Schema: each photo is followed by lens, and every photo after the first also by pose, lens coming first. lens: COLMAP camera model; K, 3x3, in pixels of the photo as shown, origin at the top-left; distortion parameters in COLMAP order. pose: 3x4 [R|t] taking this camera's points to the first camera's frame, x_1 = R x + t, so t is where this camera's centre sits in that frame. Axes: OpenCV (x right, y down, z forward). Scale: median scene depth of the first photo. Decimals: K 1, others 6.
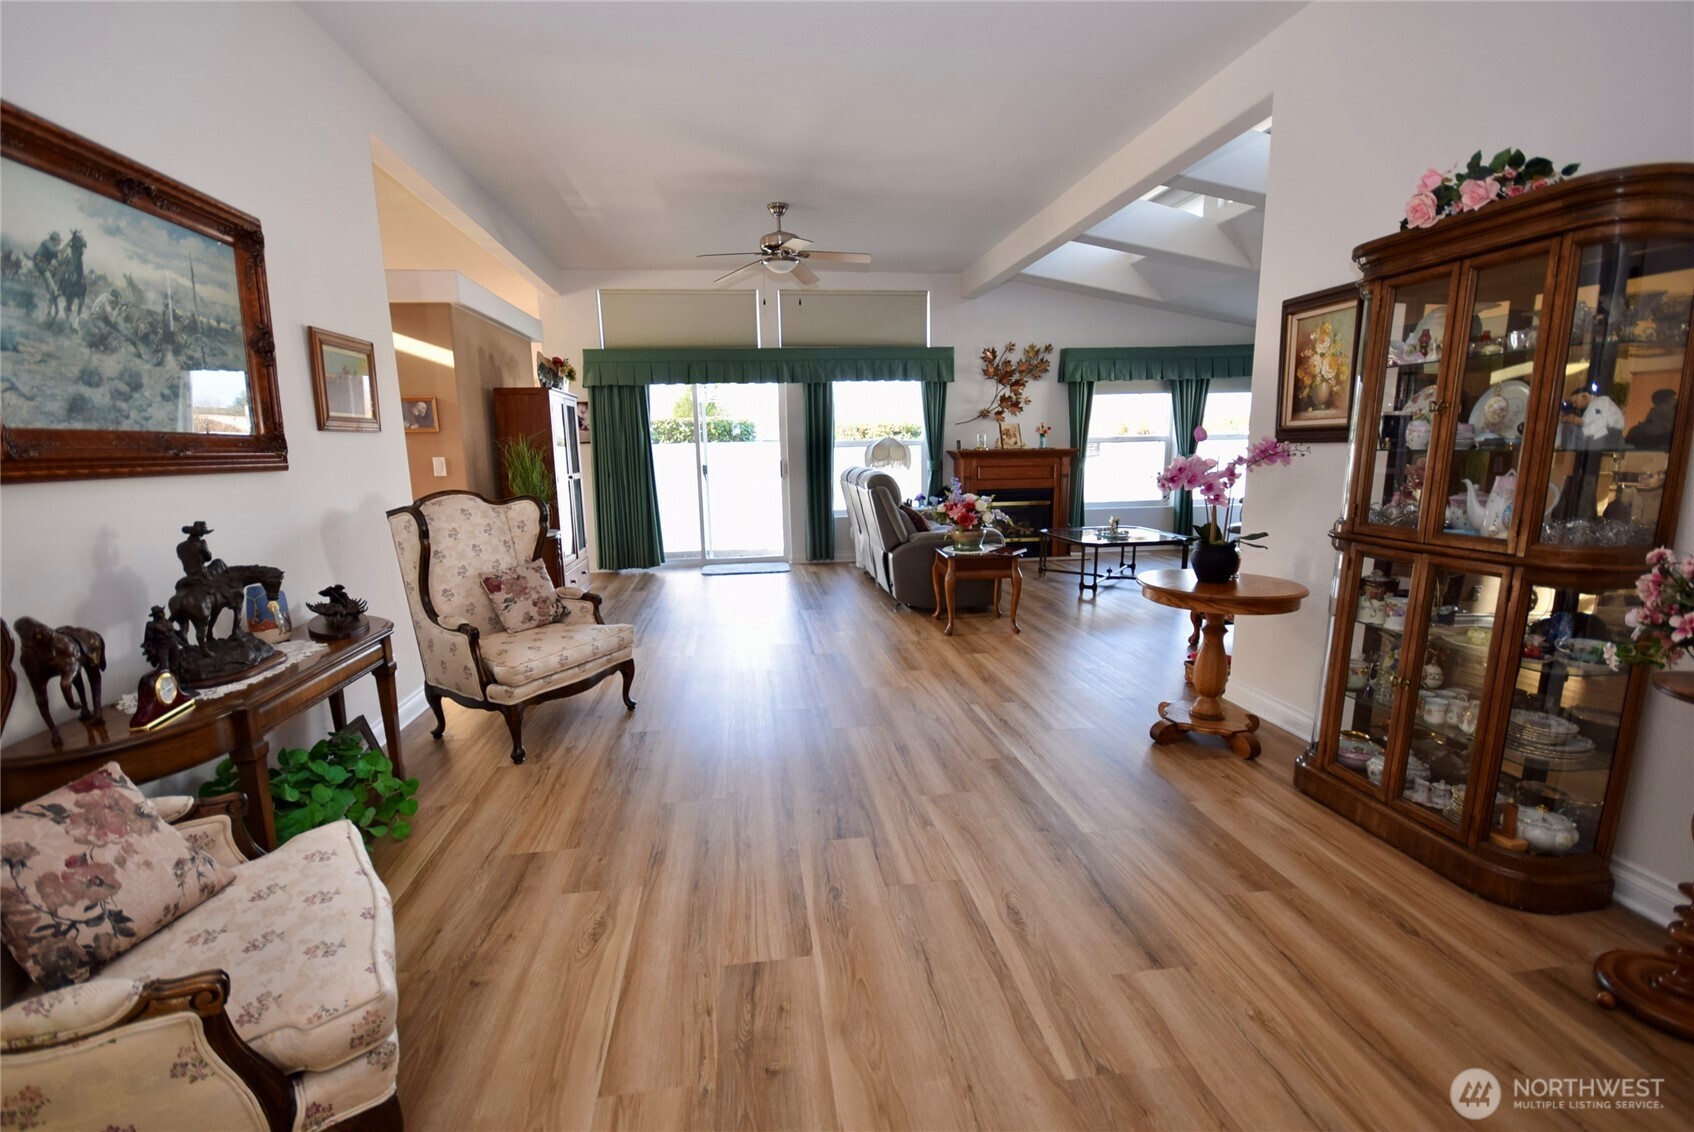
lens RADIAL K [[750.3, 0, 846.6], [0, 750.3, 576.6], [0, 0, 1]] dist [-0.000351, -0.000302]
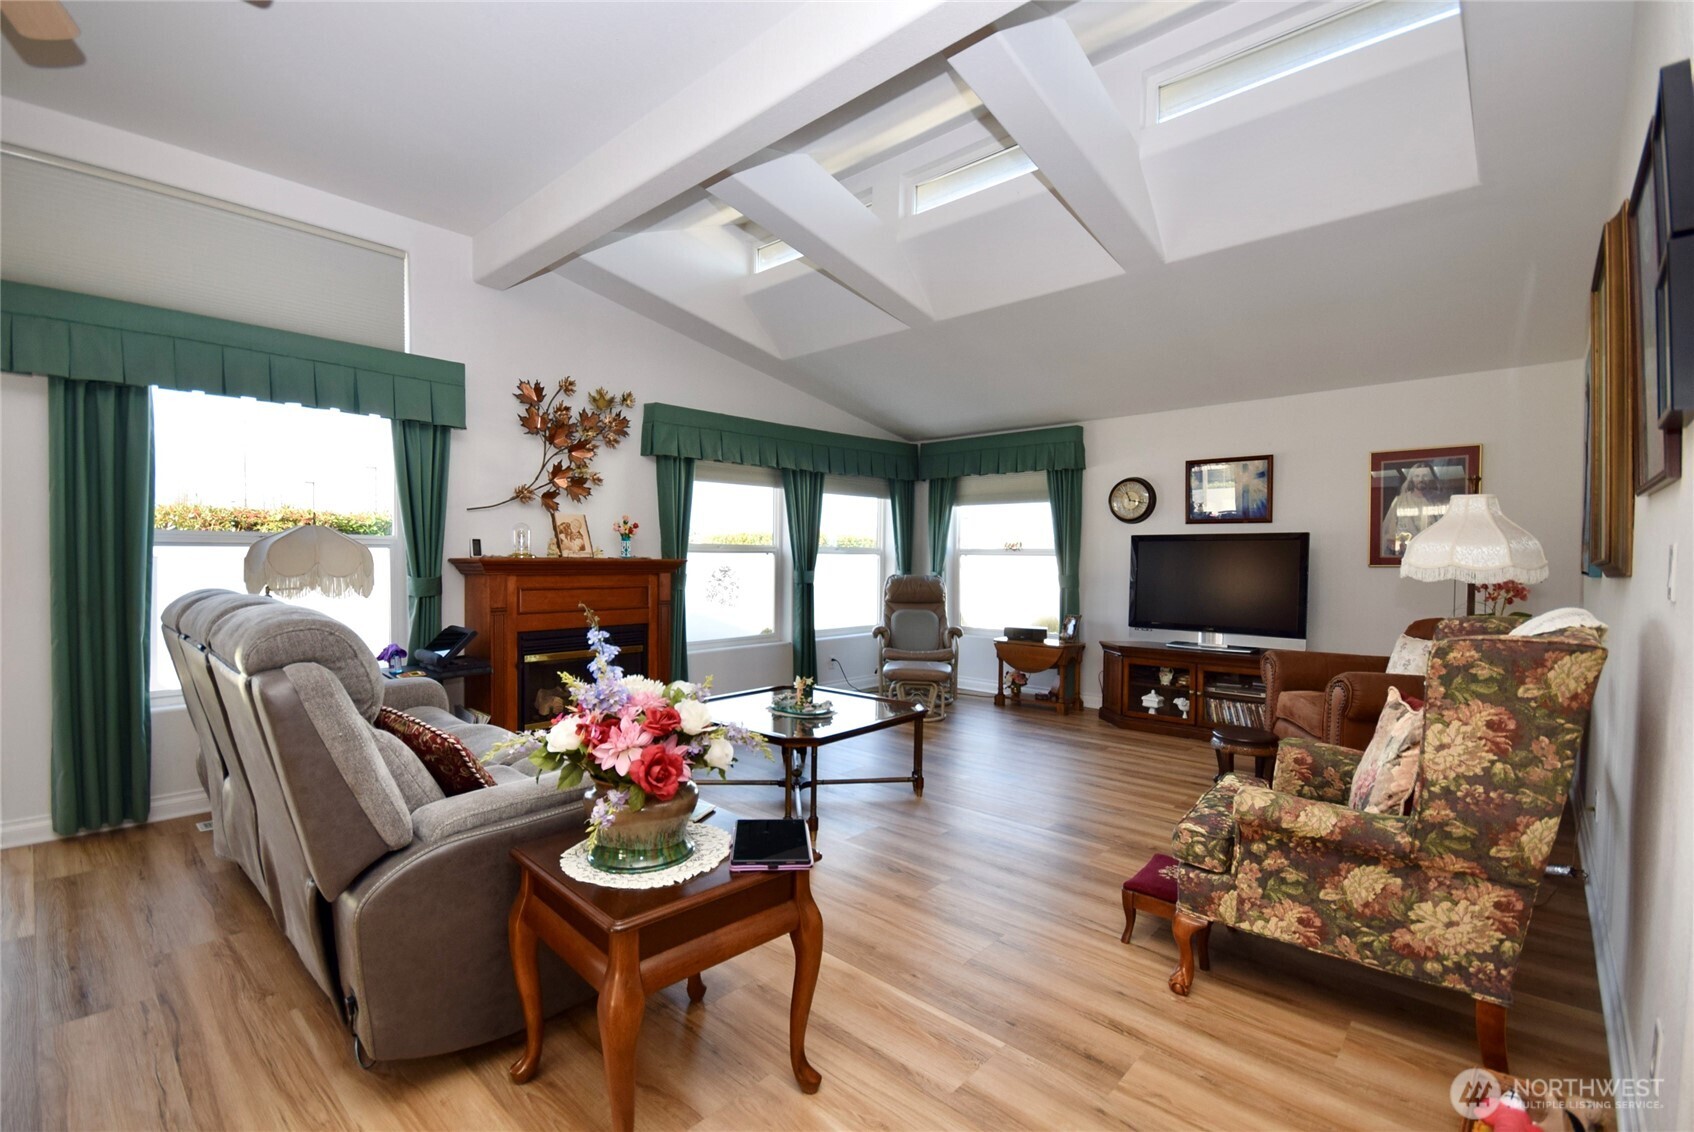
lens RADIAL K [[750.3, 0, 846.6], [0, 750.3, 576.6], [0, 0, 1]] dist [-0.000351, -0.000302]
pose [[0.770938, 0.005312, 0.636888, 0.015072], [0.093679, 0.988144, -0.121637, -0.067676], [-0.629984, 0.153438, 0.761300, 0.438565]]
